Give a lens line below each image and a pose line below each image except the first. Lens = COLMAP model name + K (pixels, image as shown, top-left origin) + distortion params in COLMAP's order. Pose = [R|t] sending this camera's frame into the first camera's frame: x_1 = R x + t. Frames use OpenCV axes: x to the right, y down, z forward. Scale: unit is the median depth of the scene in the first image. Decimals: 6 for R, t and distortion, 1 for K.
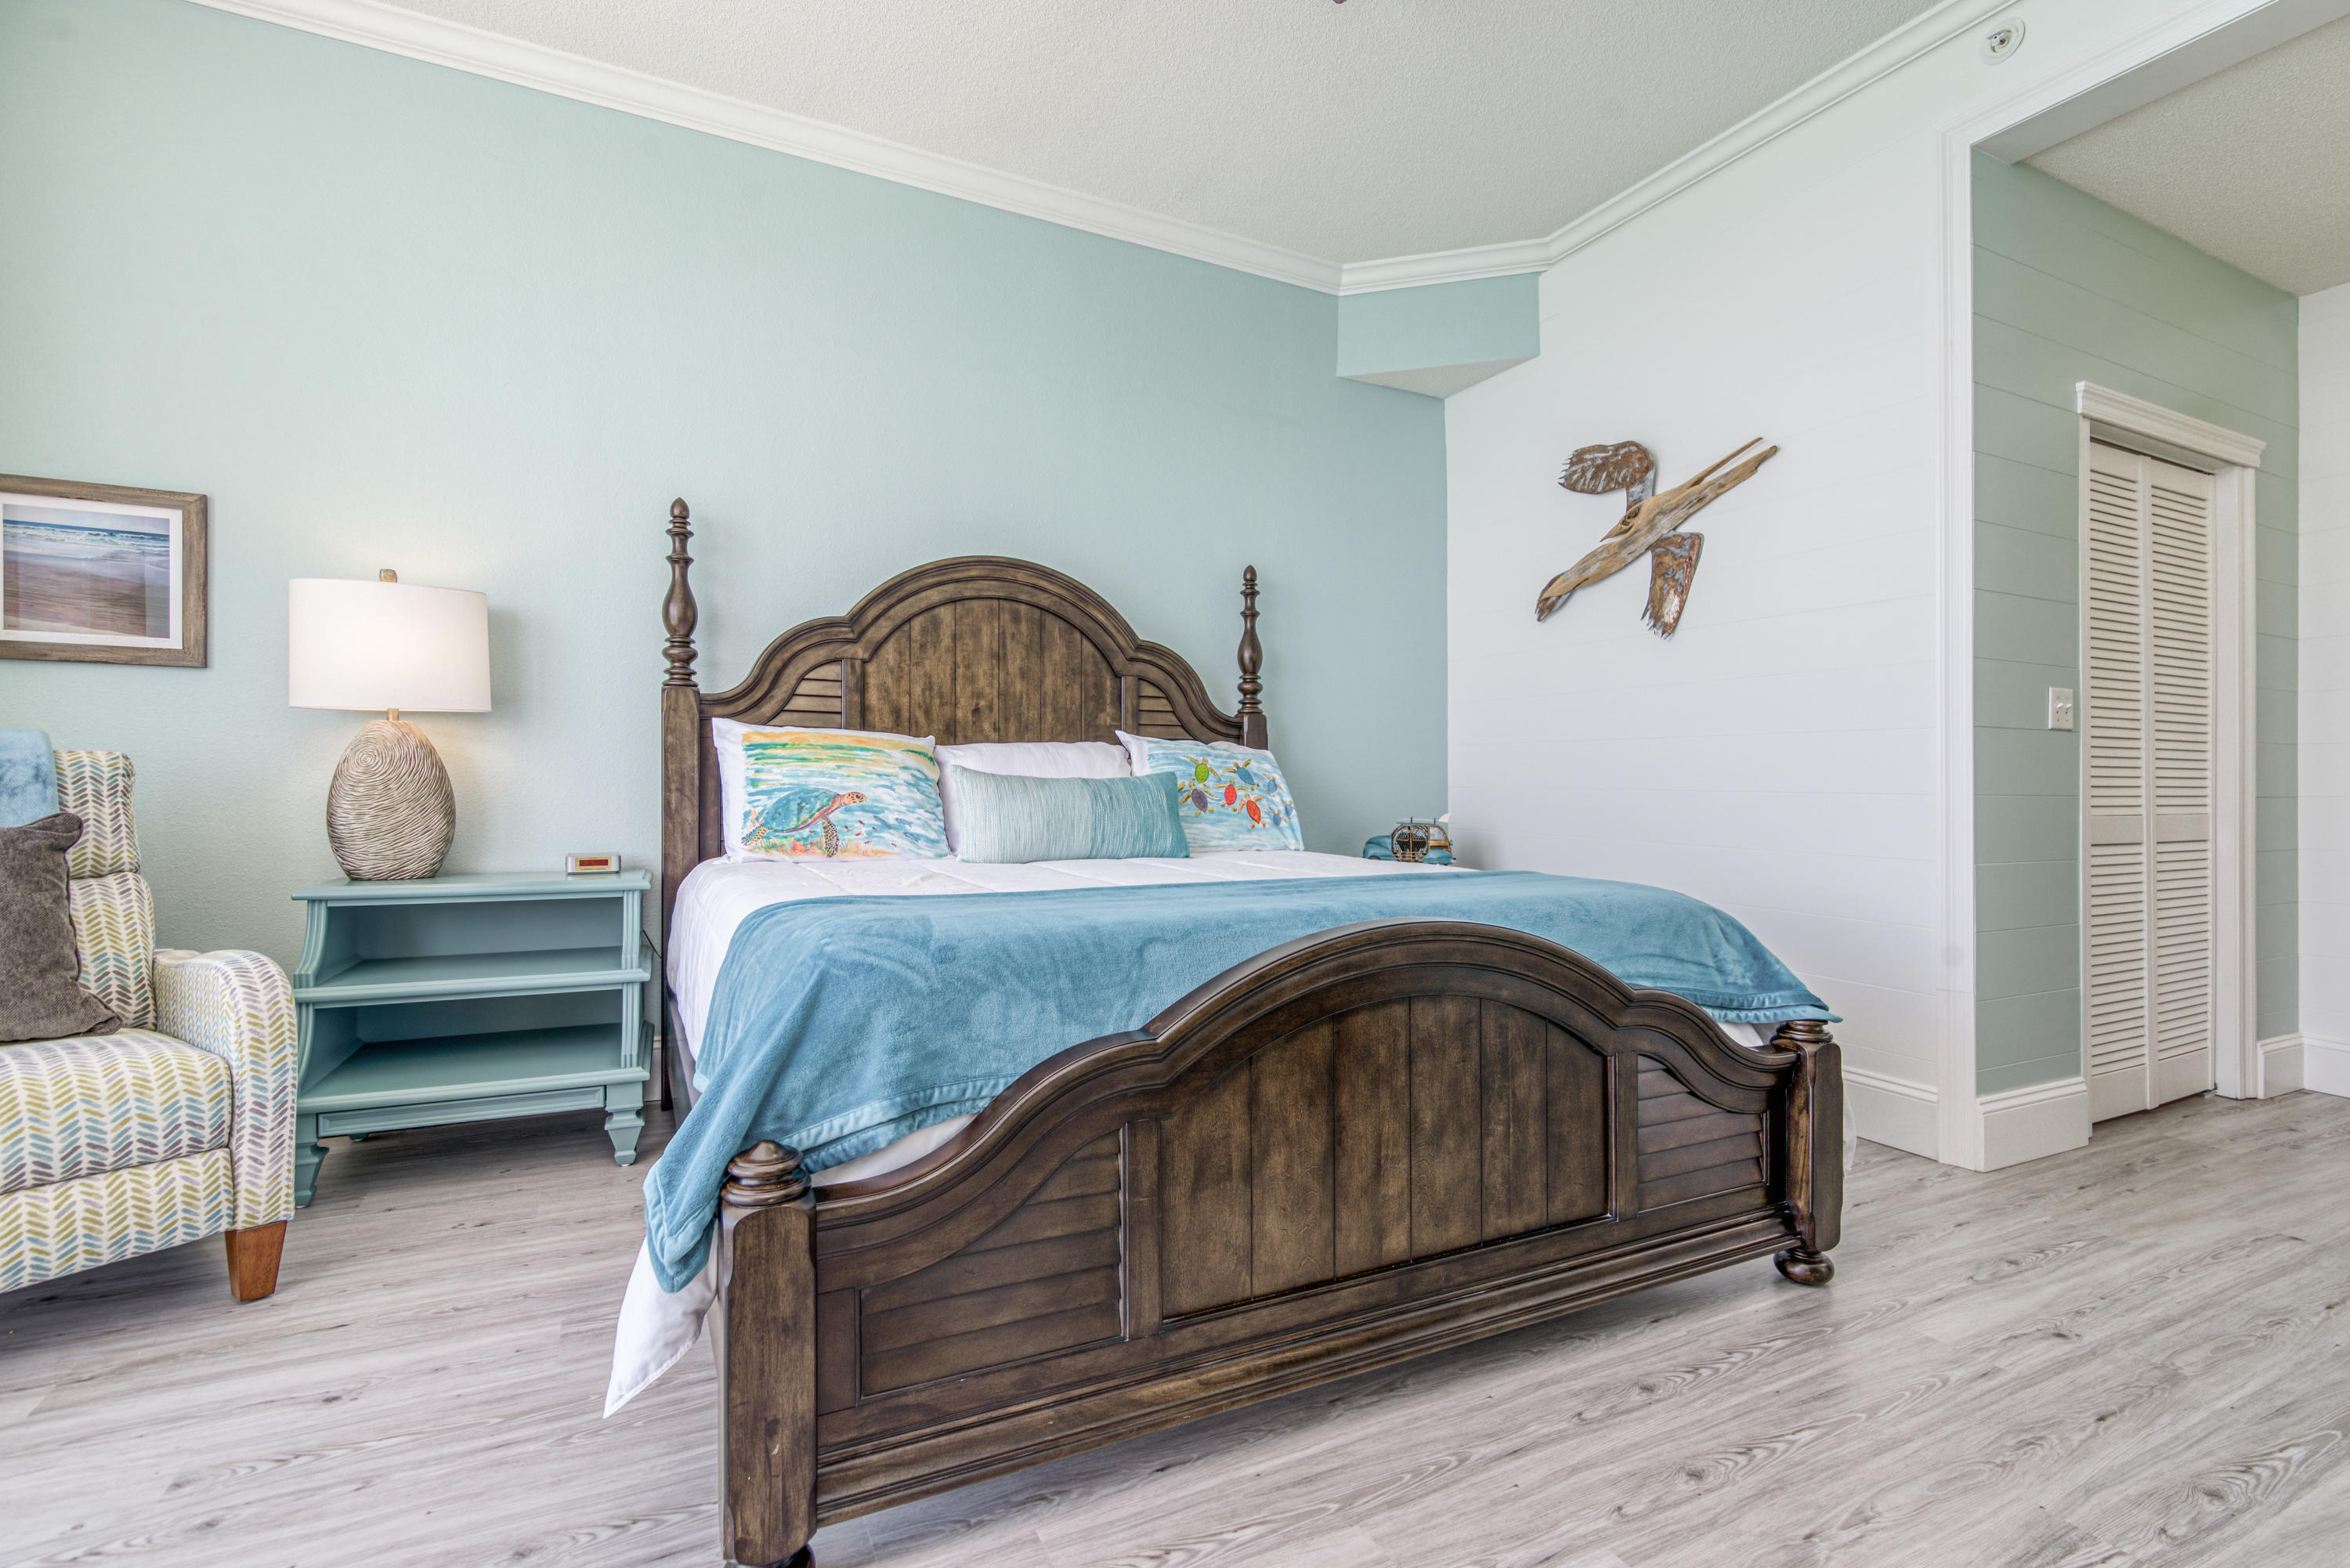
lens RADIAL K [[1075.6, 0, 1190.0], [0, 1075.6, 796.0], [0, 0, 1]] dist [-0.004094, 0.000917]
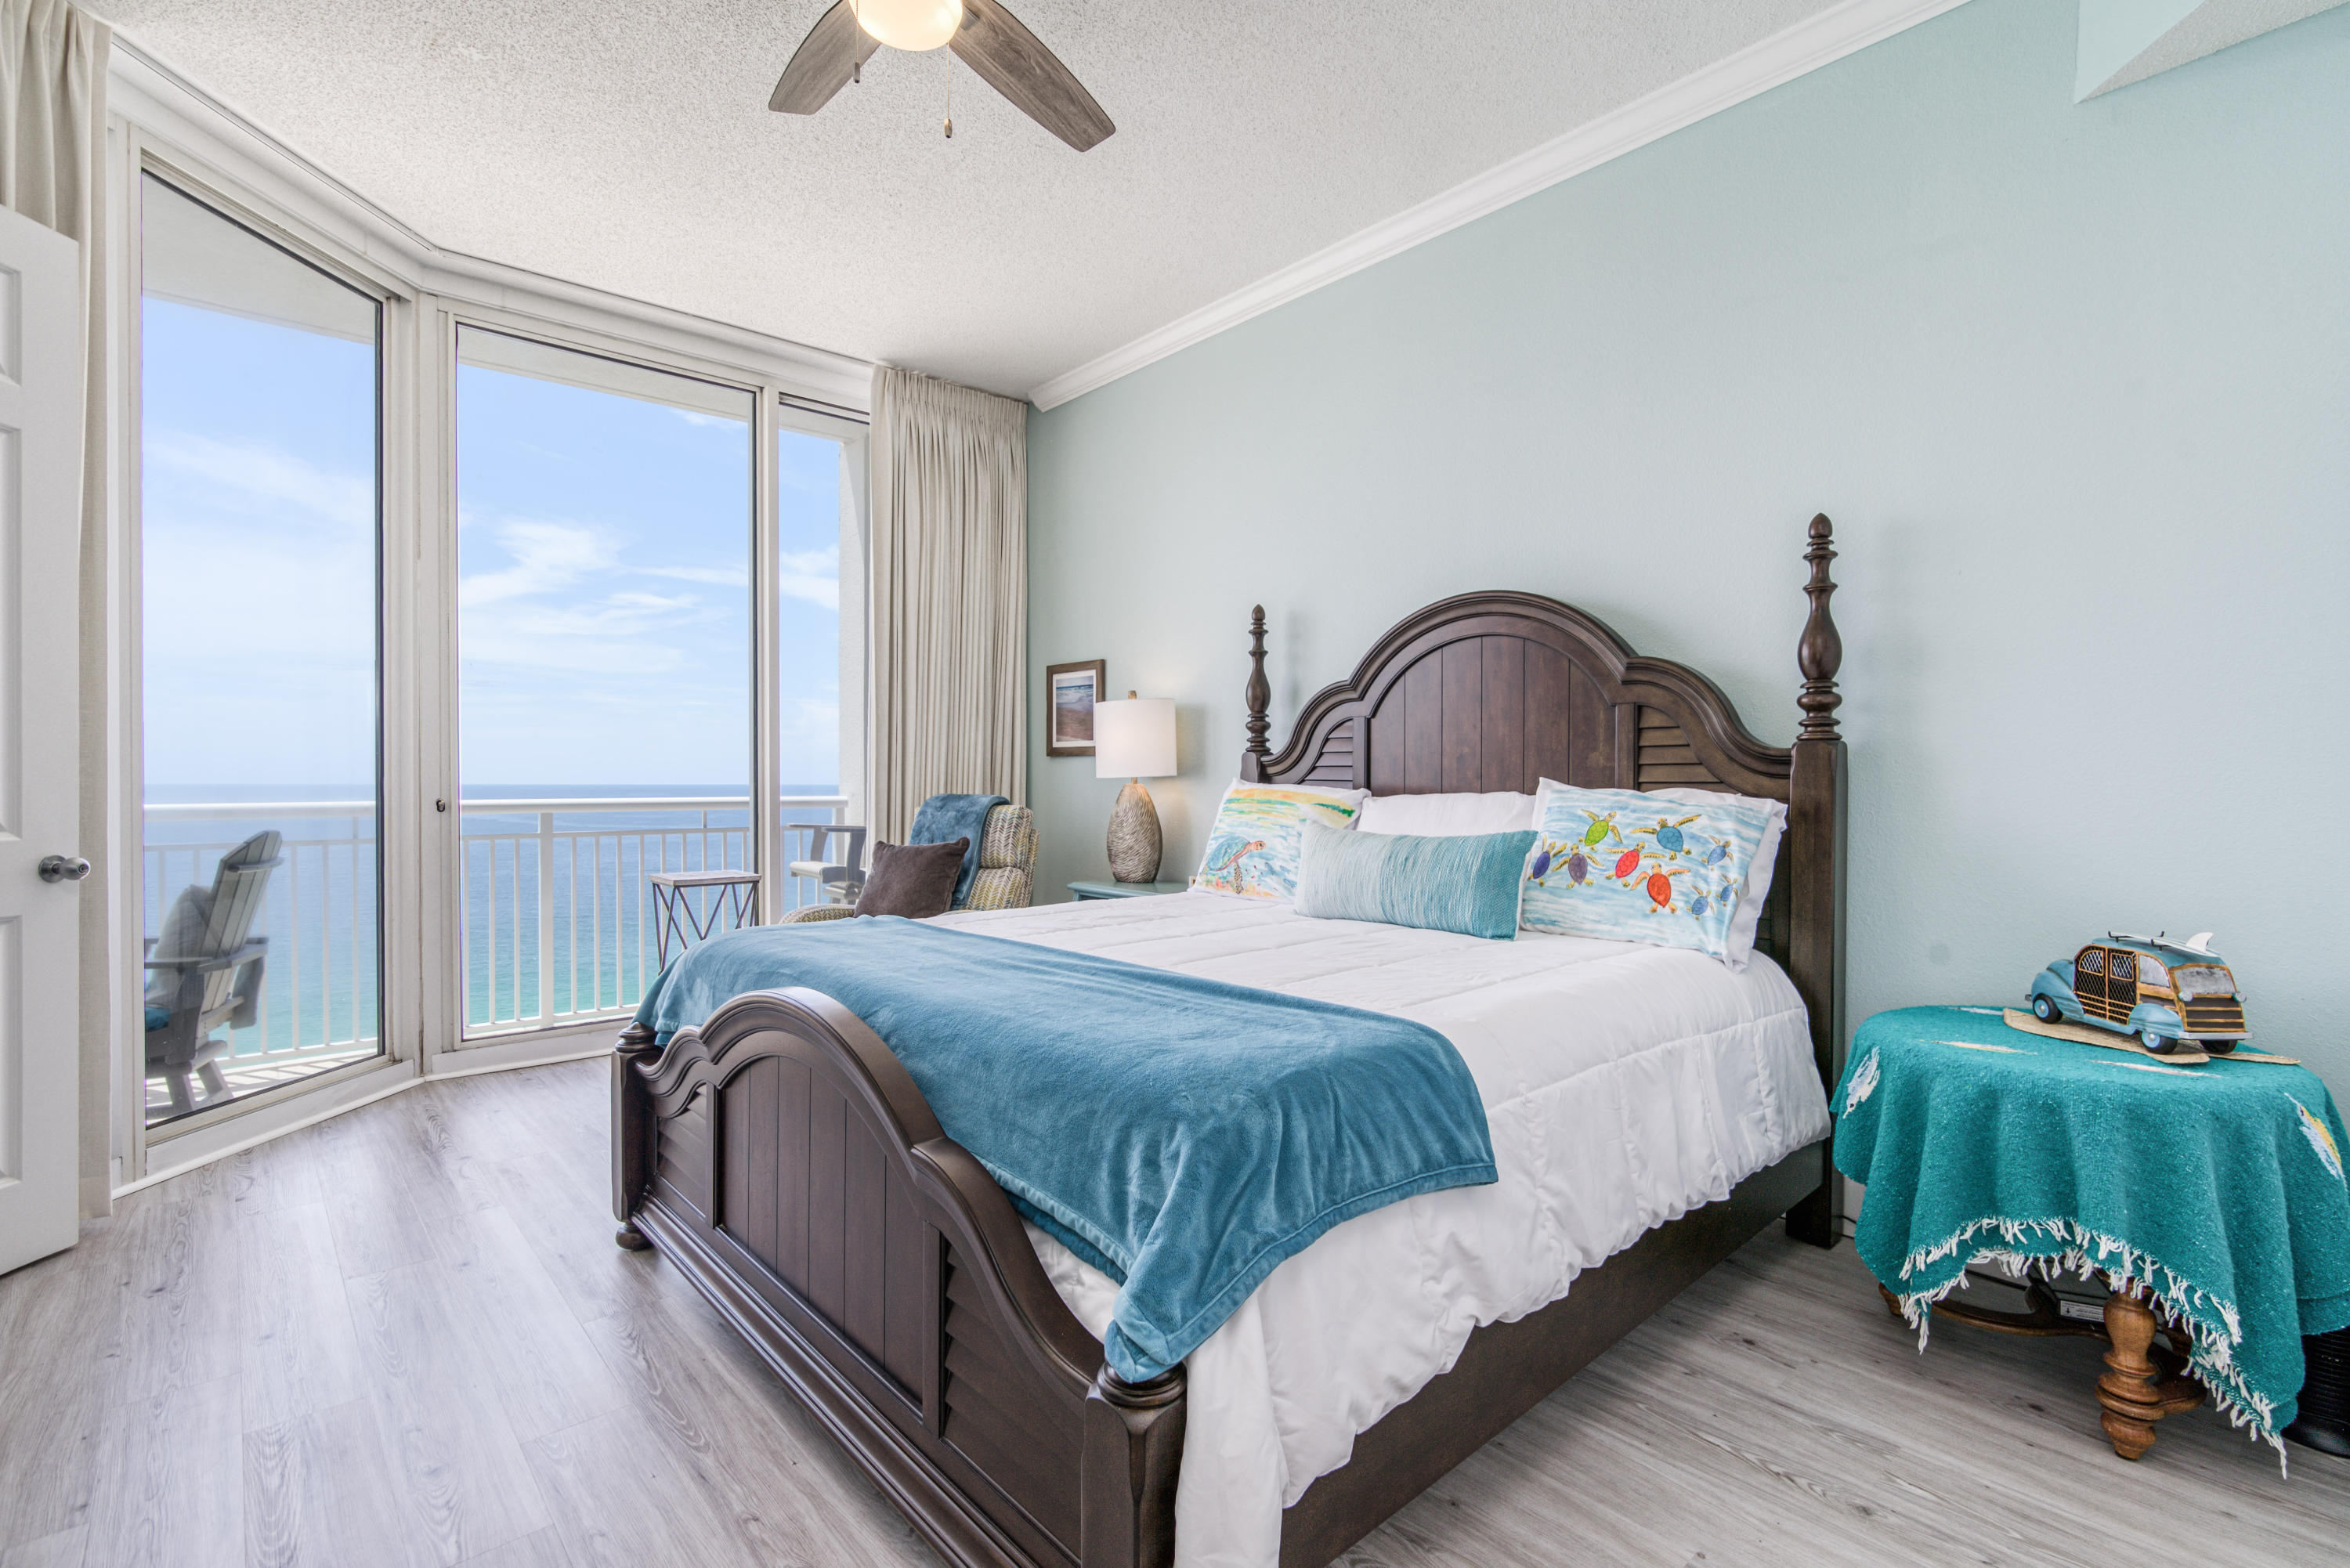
lens RADIAL K [[1075.6, 0, 1191.5], [0, 1075.6, 798.6], [0, 0, 1]] dist [-0.004094, 0.000917]
pose [[0.259252, 0.011584, -0.965740, 0.744973], [-0.007133, 0.999924, 0.010079, -0.056725], [0.965783, 0.004276, 0.259315, 0.581748]]
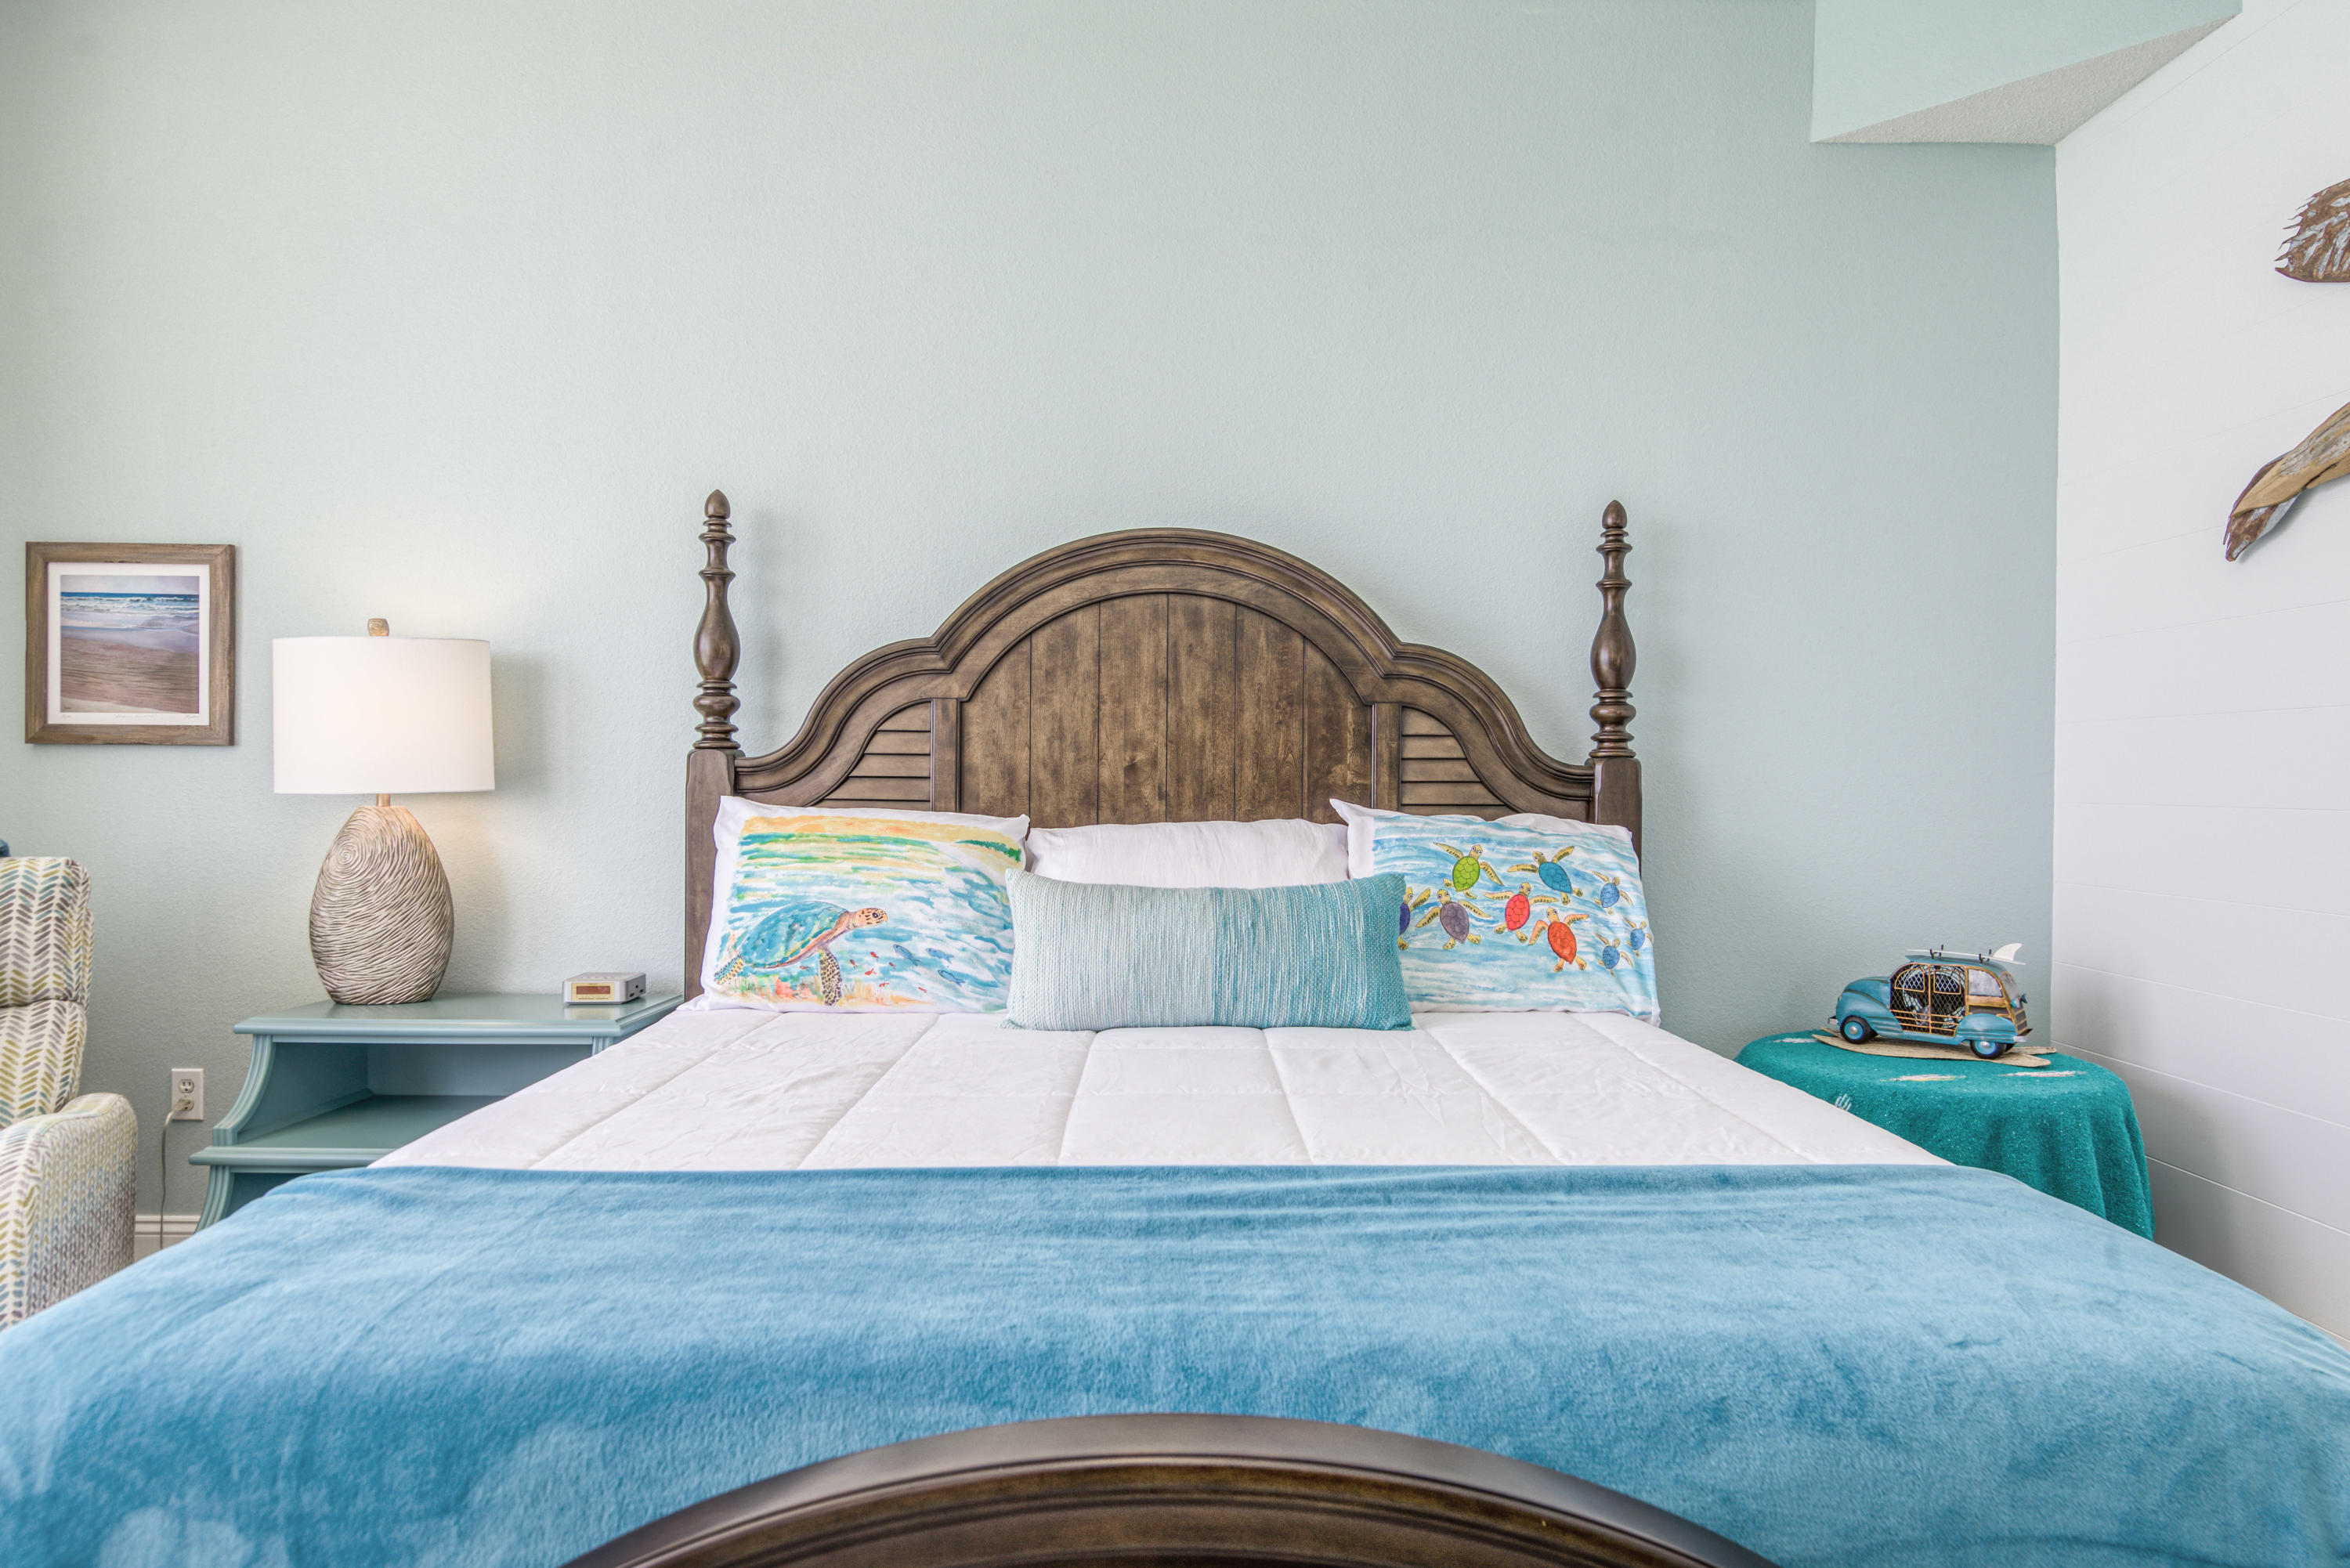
lens RADIAL K [[1394.4, 0, 1205.9], [0, 1394.4, 816.0], [0, 0, 1]] dist [-0.006512, 0.005371]
pose [[0.897948, 0.006796, -0.440050, 0.239424], [-0.003268, 0.999956, 0.008775, -0.064601], [0.440090, -0.006441, 0.897931, 0.291218]]
